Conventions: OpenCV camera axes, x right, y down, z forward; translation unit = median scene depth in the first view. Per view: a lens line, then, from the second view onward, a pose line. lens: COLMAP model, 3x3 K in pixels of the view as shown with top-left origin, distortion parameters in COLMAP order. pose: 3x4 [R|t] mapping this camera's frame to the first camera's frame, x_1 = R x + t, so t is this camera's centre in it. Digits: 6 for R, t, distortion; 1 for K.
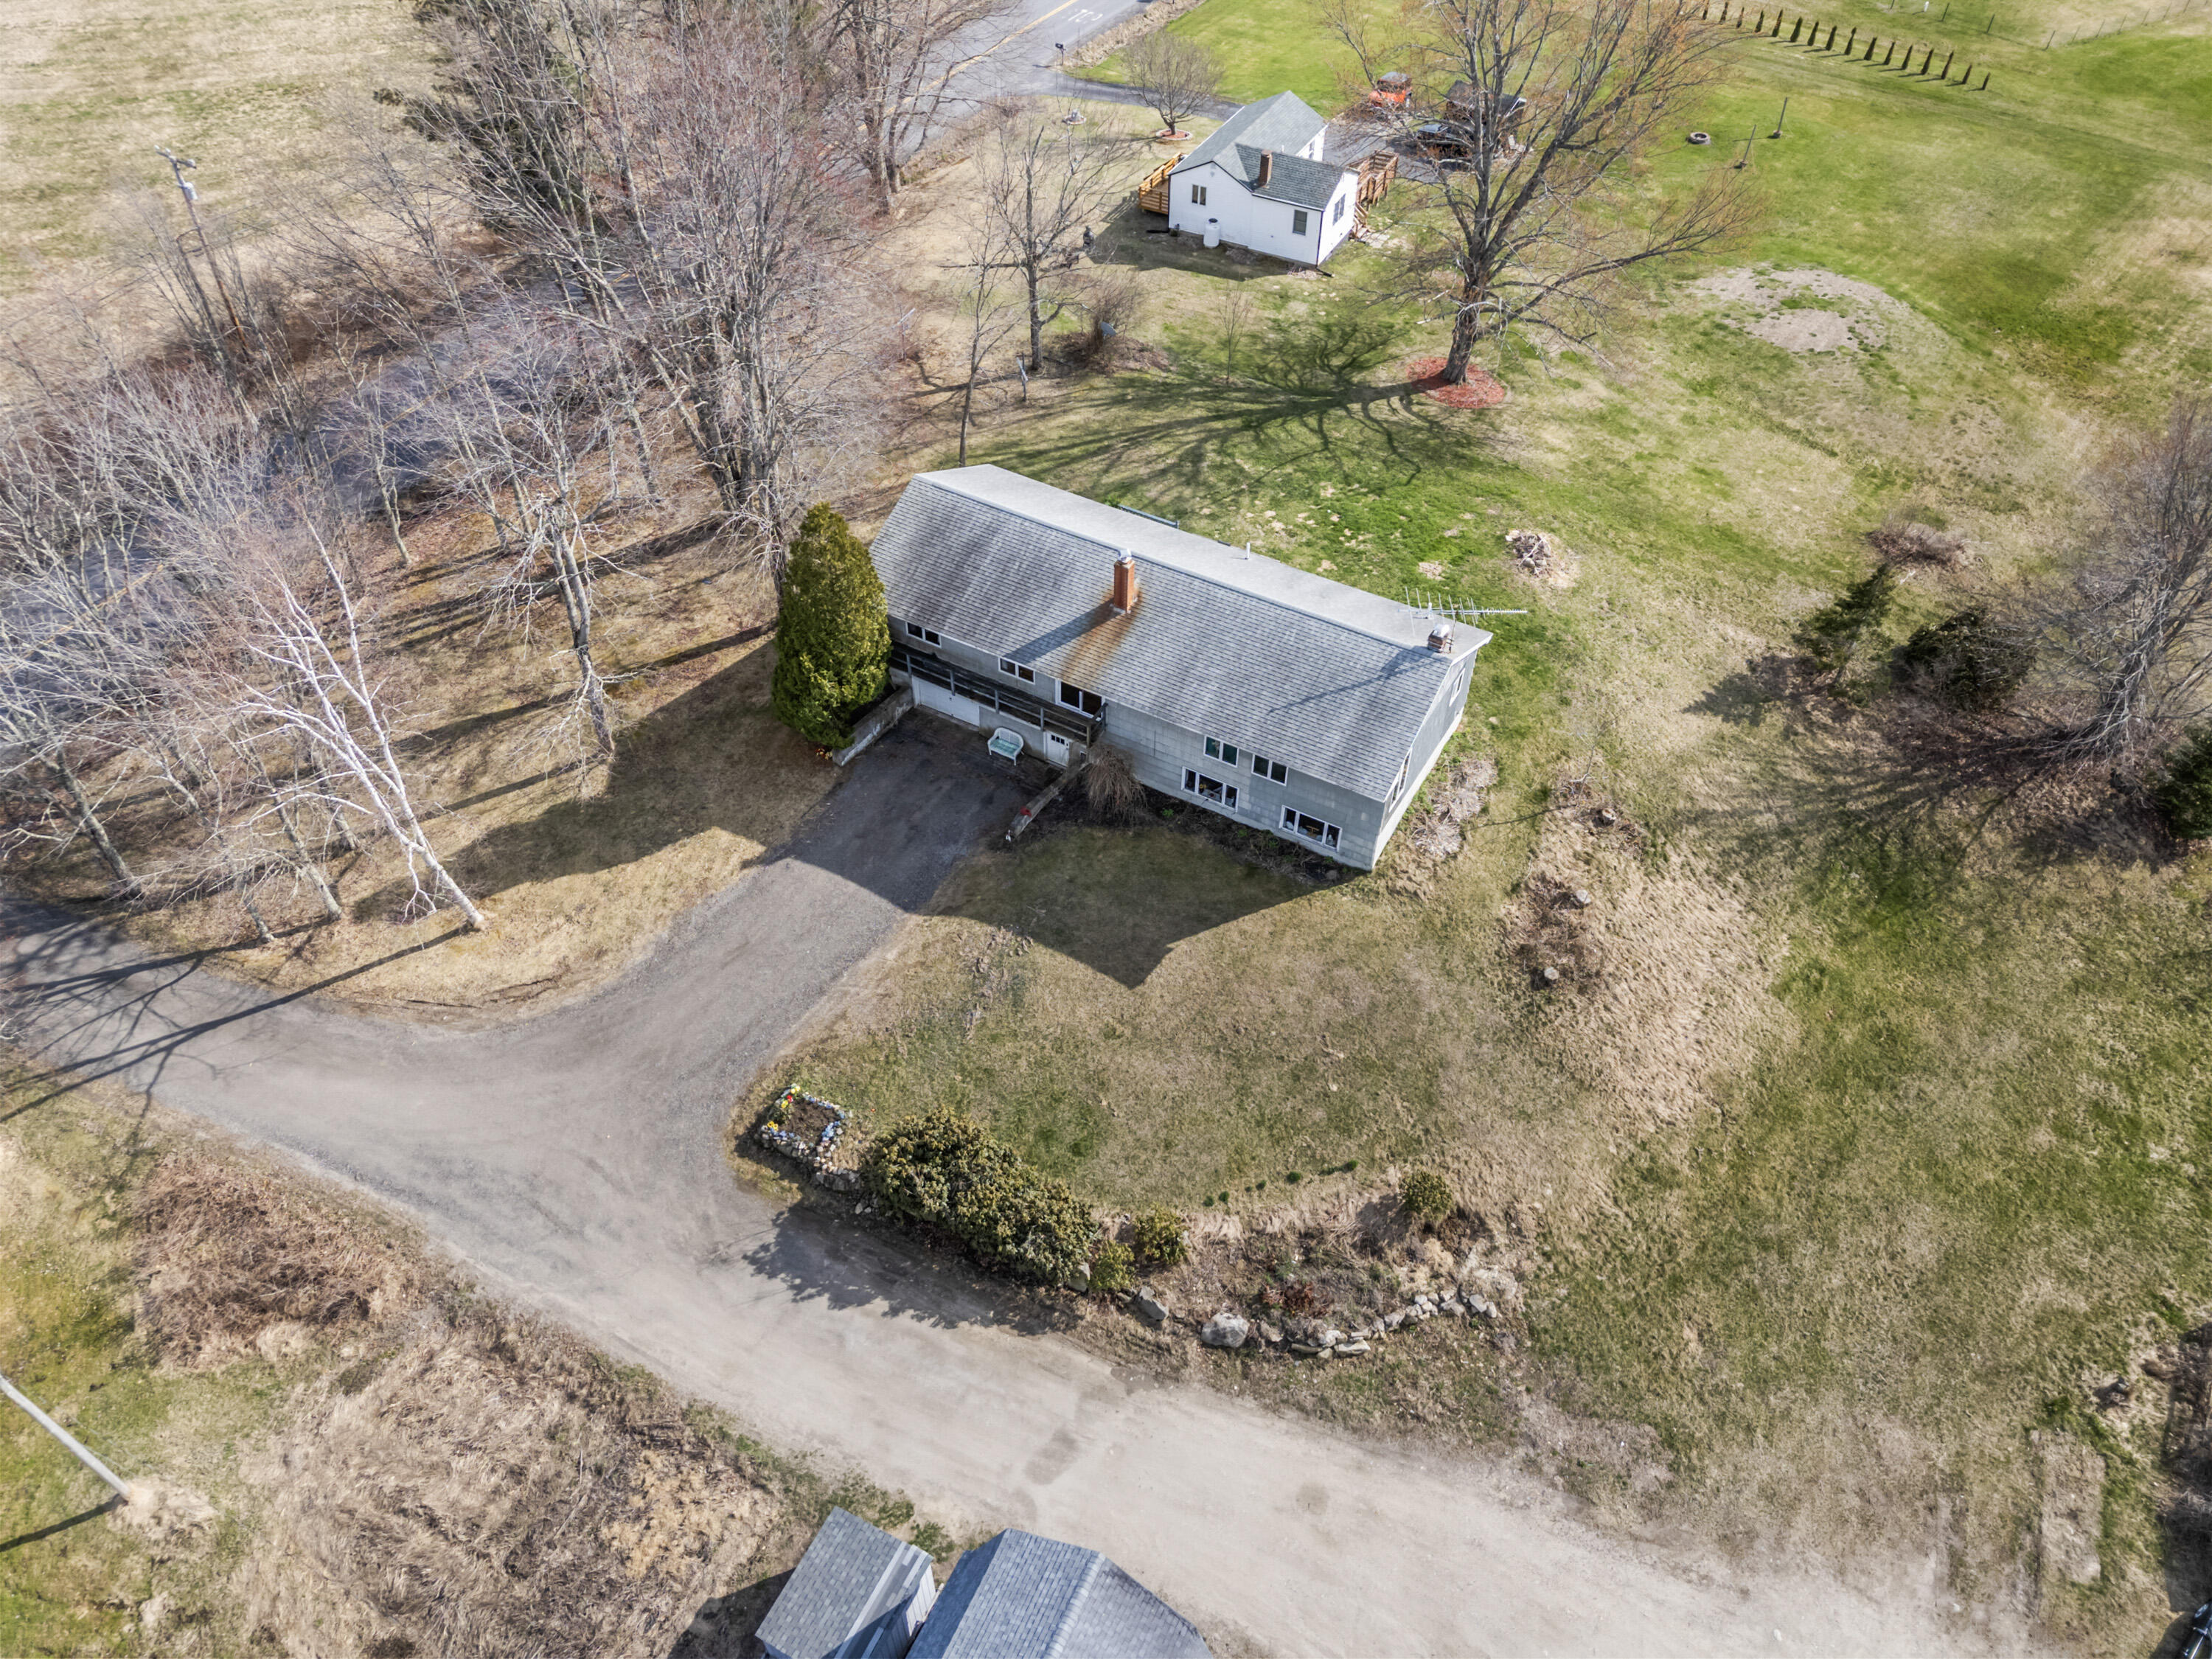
lens RADIAL K [[1656.8, 0, 1109.7], [0, 1656.8, 802.7], [0, 0, 1]] dist [0.067975, -0.057024]
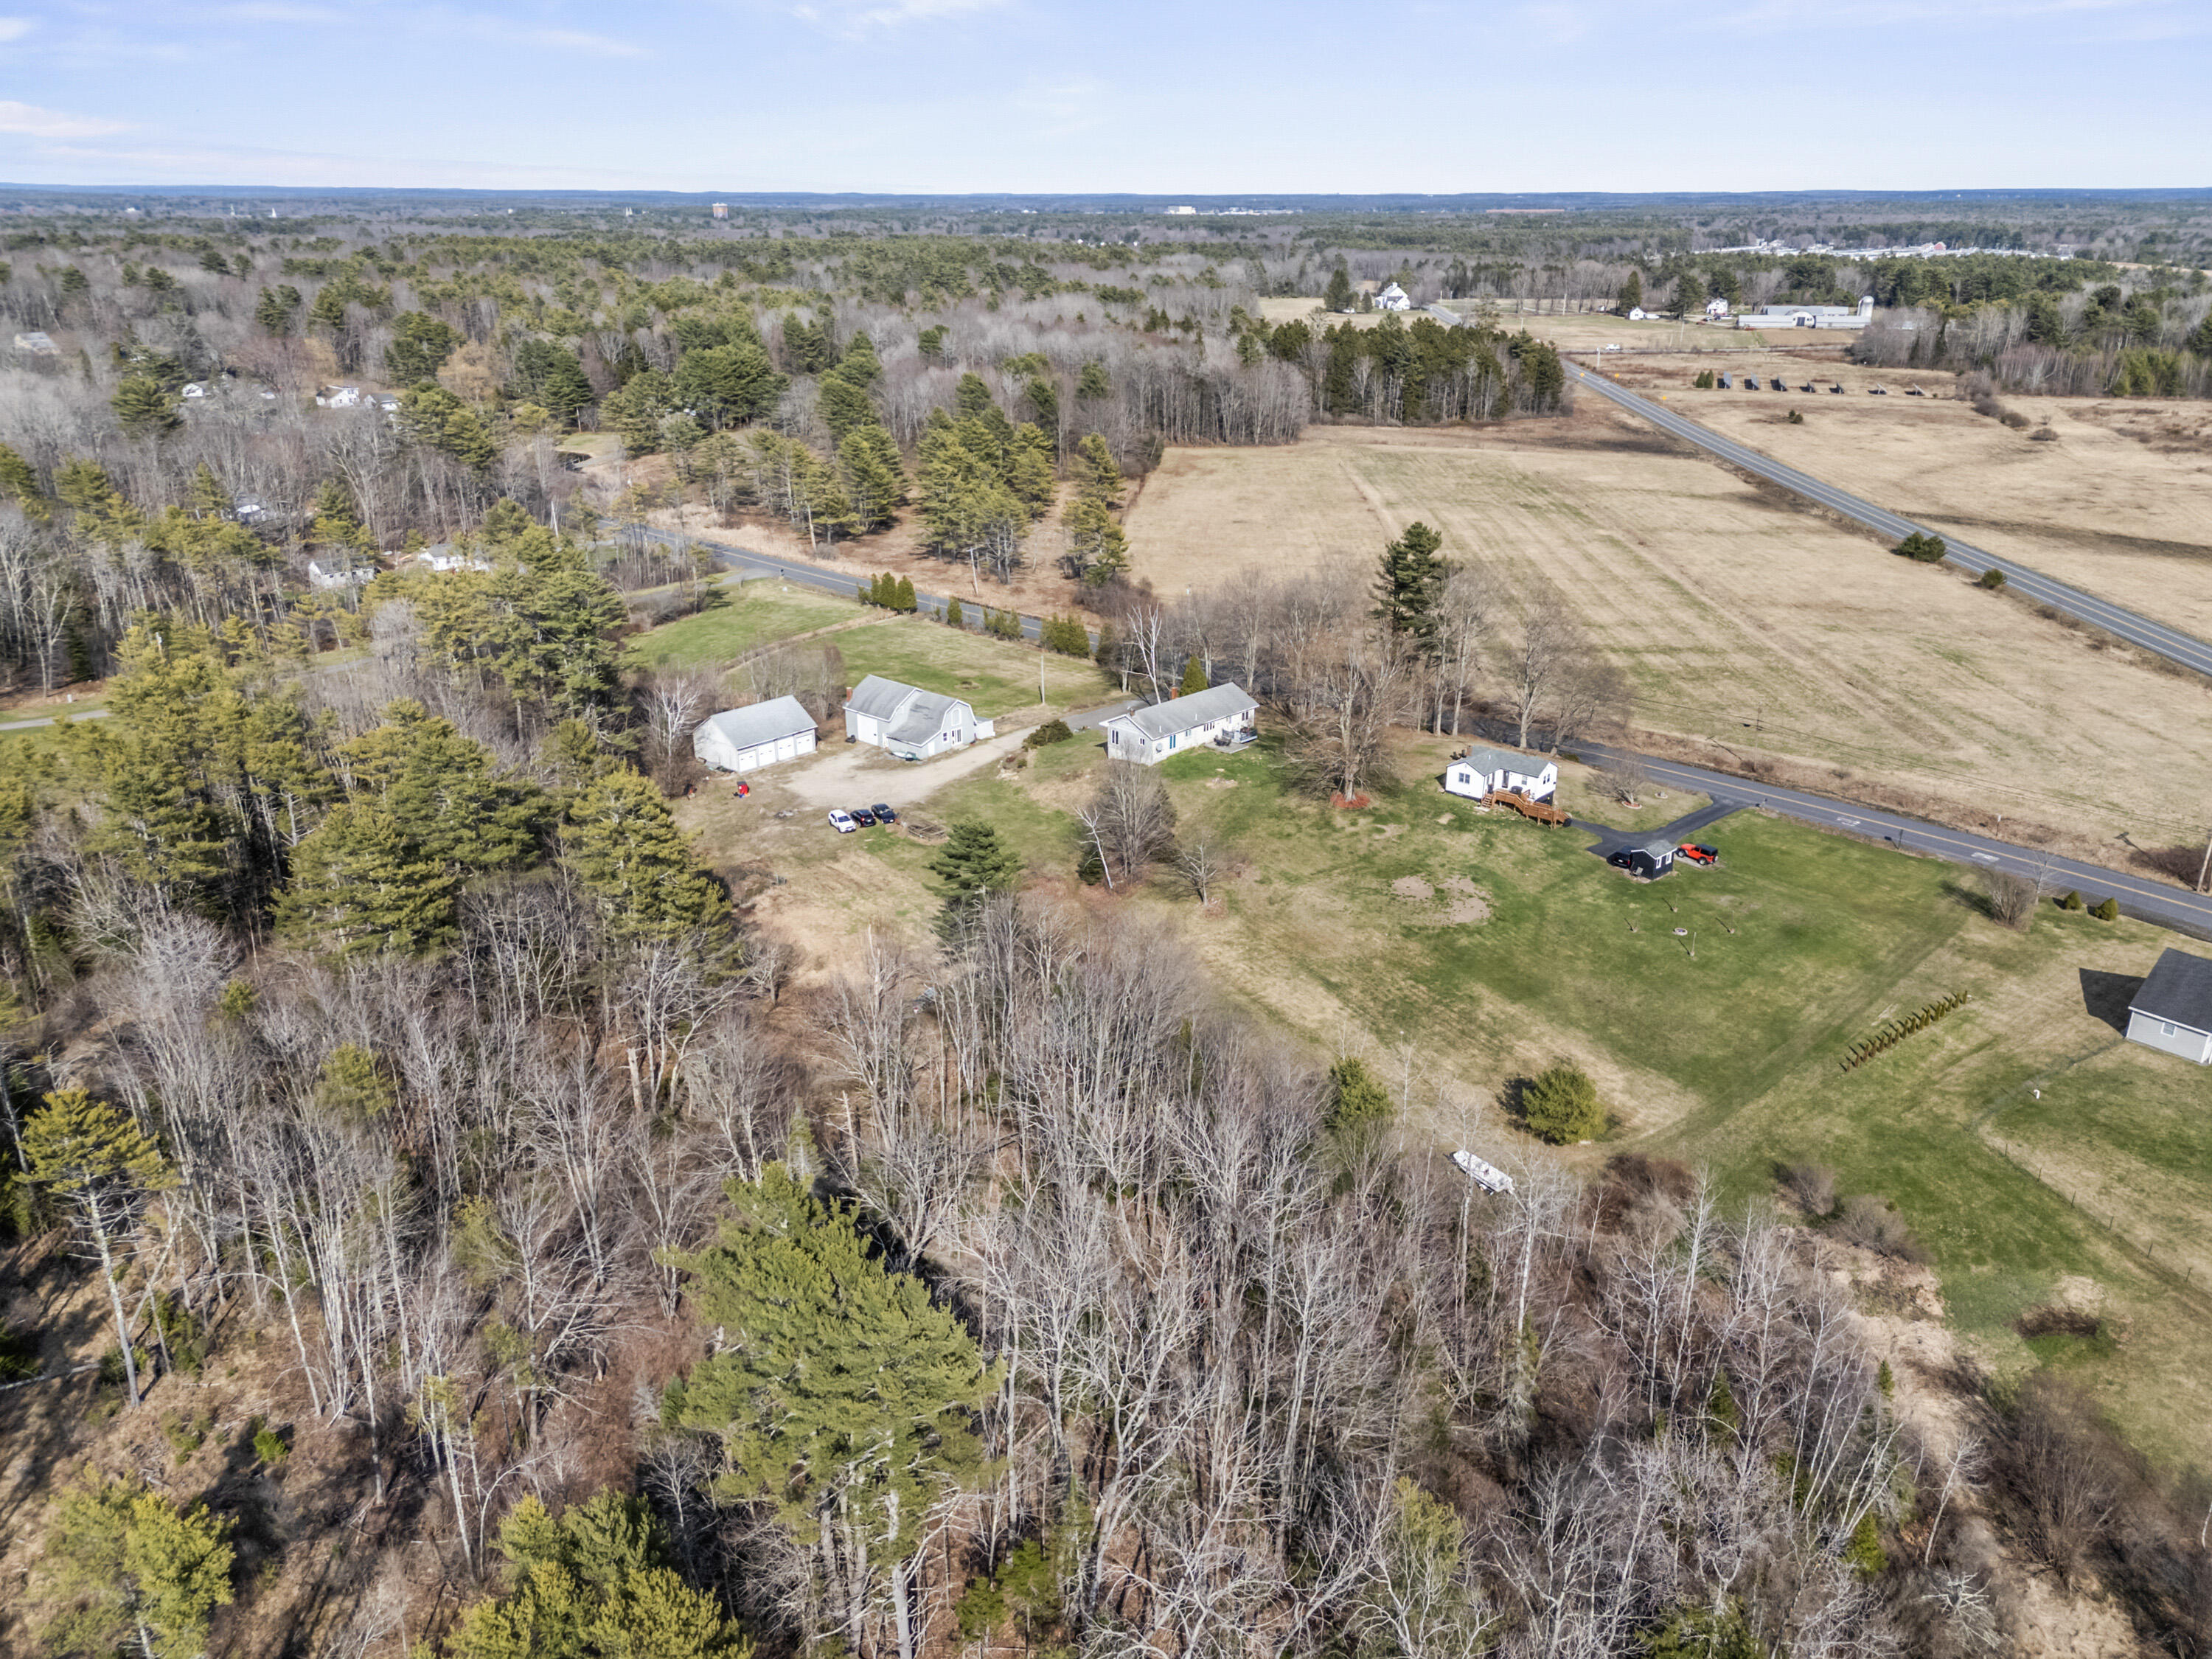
lens RADIAL K [[1630.2, 0, 1106.0], [0, 1630.2, 829.5], [0, 0, 1]] dist [0.080100, -0.086586]
pose [[-0.253819, 0.337555, -0.906439, 3.878779], [-0.675263, 0.609122, 0.415921, -1.520508], [0.692529, 0.717654, 0.073332, 0.891674]]
